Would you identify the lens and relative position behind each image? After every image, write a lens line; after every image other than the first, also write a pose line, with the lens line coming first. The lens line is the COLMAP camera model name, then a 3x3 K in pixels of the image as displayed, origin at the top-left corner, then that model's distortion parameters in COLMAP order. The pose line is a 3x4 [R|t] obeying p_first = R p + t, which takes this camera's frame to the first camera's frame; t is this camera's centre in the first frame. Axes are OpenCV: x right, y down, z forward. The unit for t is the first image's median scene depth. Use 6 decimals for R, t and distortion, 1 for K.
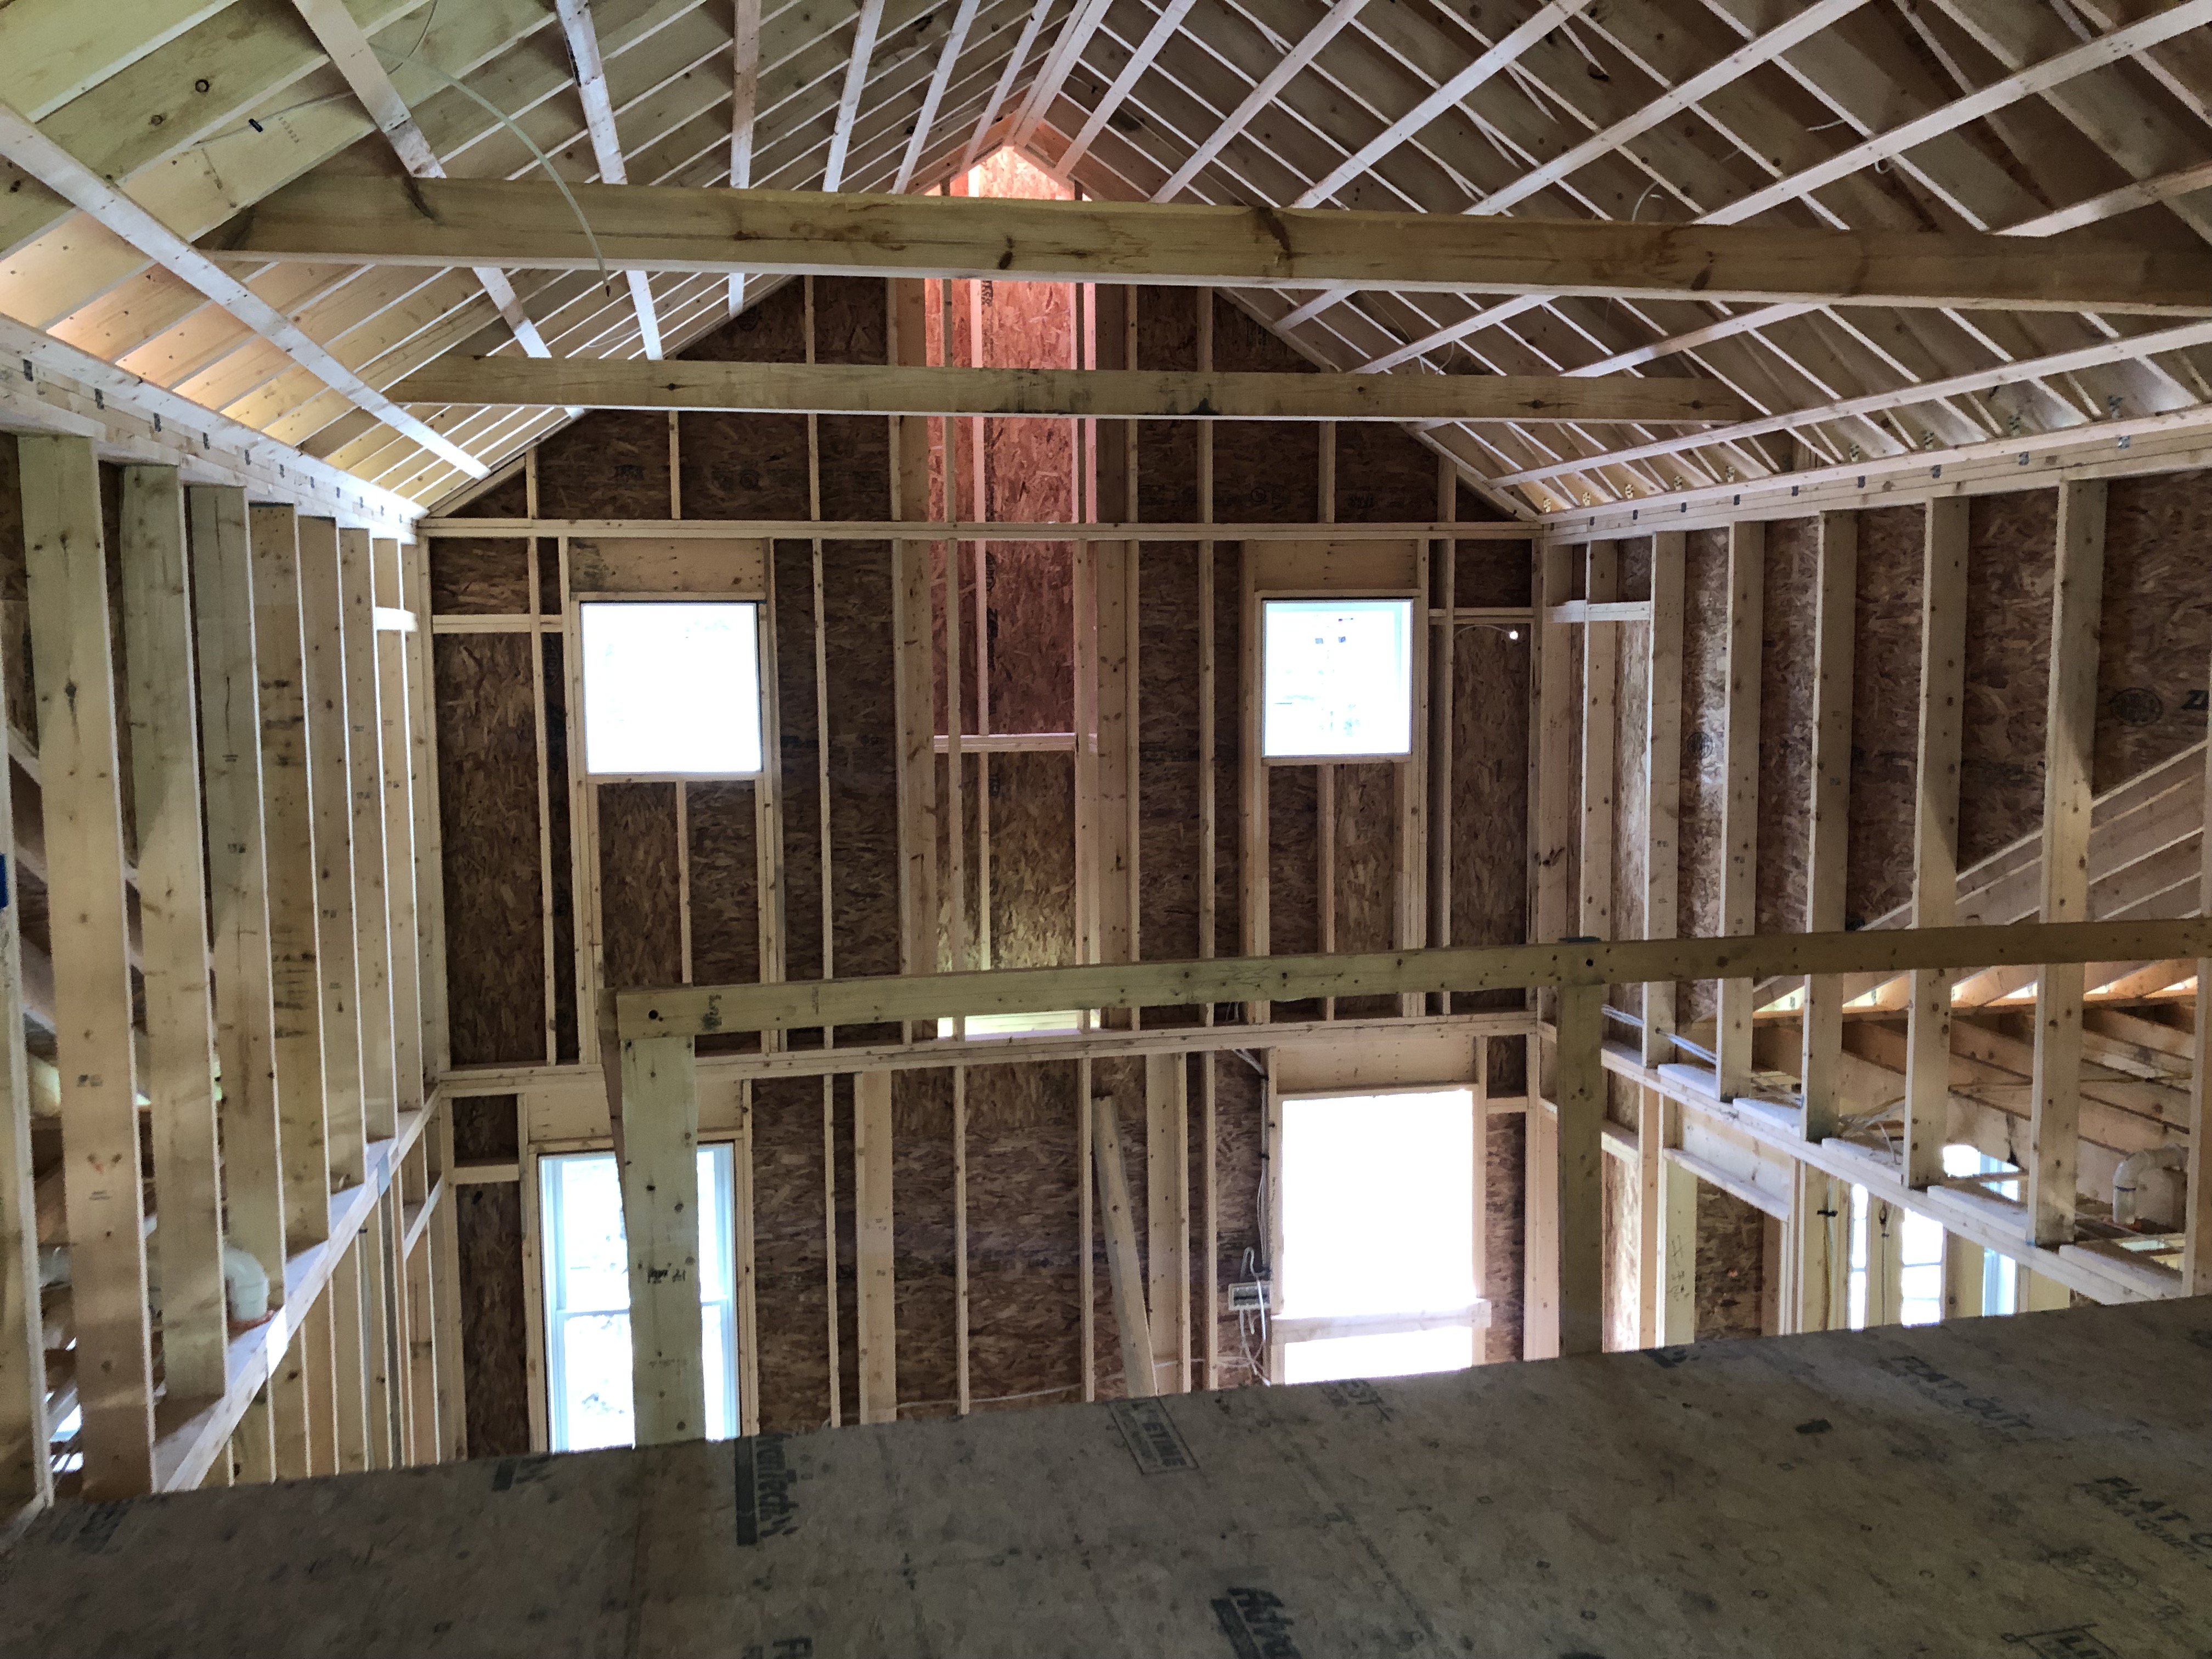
lens RADIAL K [[1807.7, 0, 1107.7], [0, 1807.7, 808.8], [0, 0, 1]] dist [0.047393, -0.039201]
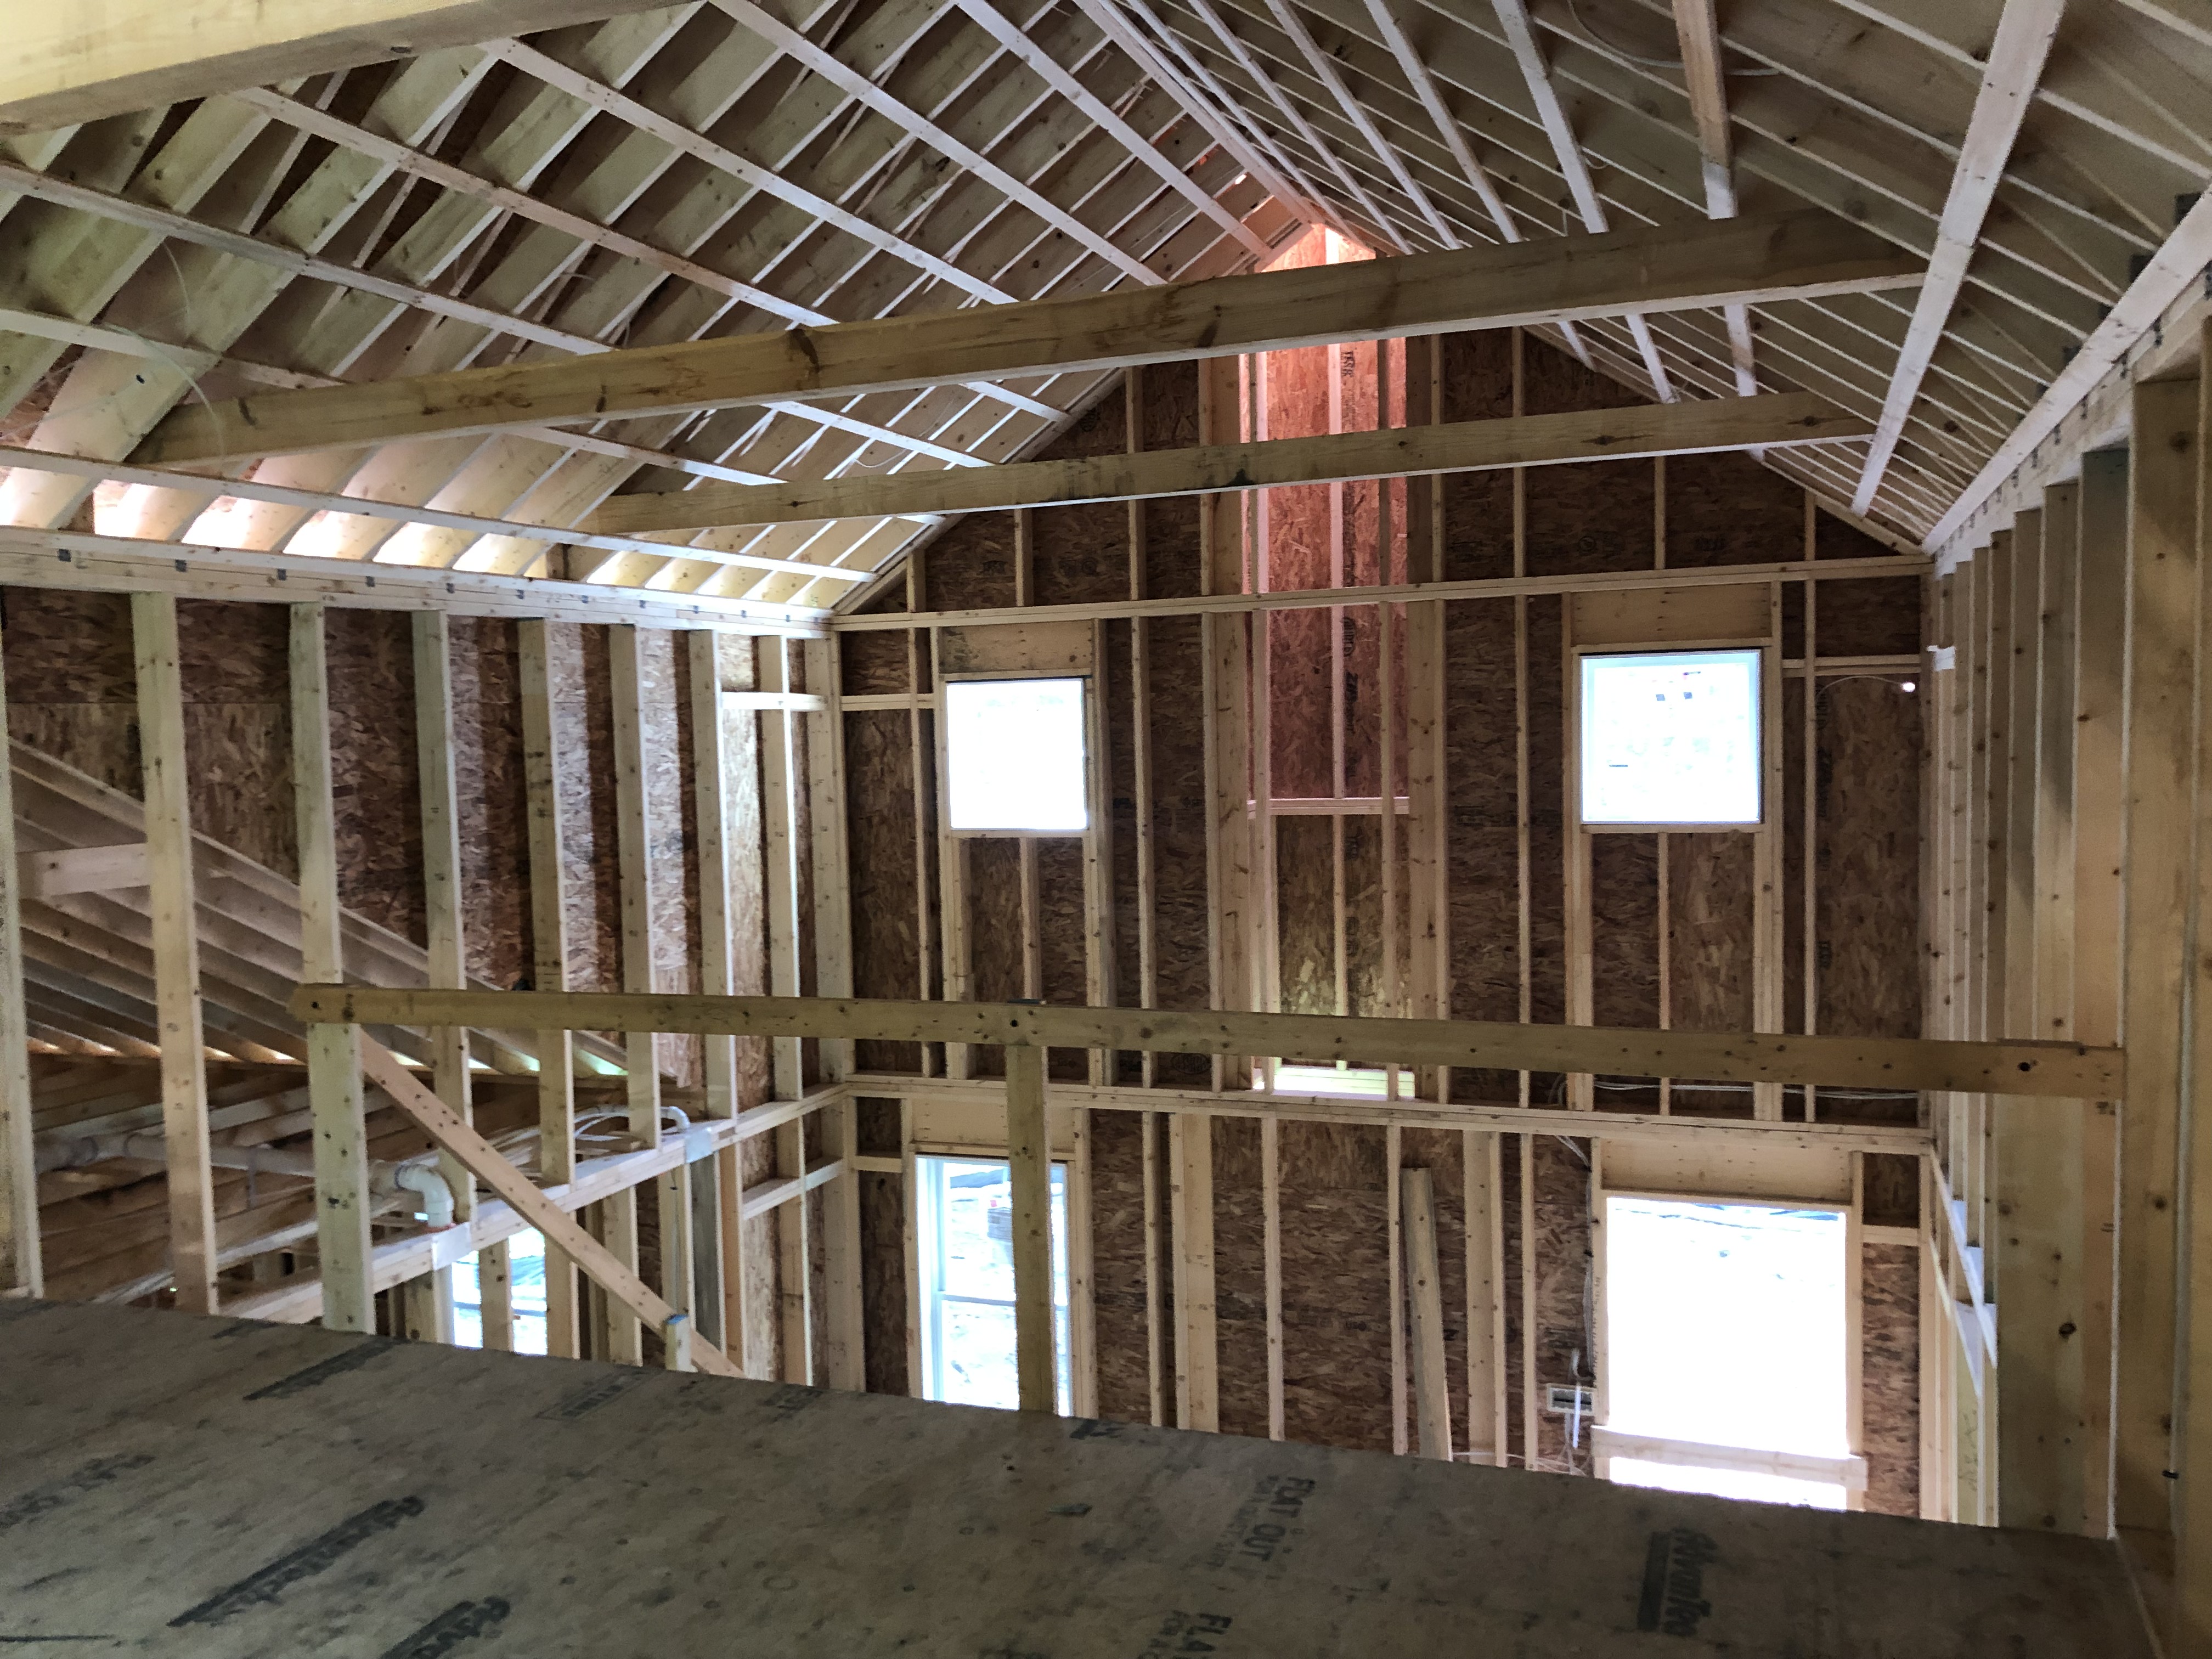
lens RADIAL K [[1807.7, 0, 1088.1], [0, 1807.7, 851.1], [0, 0, 1]] dist [0.047393, -0.039201]
pose [[0.836174, 0.023929, -0.547942, 0.395733], [-0.029488, 0.999564, -0.001348, -0.006039], [0.547671, 0.017285, 0.836515, 0.077766]]
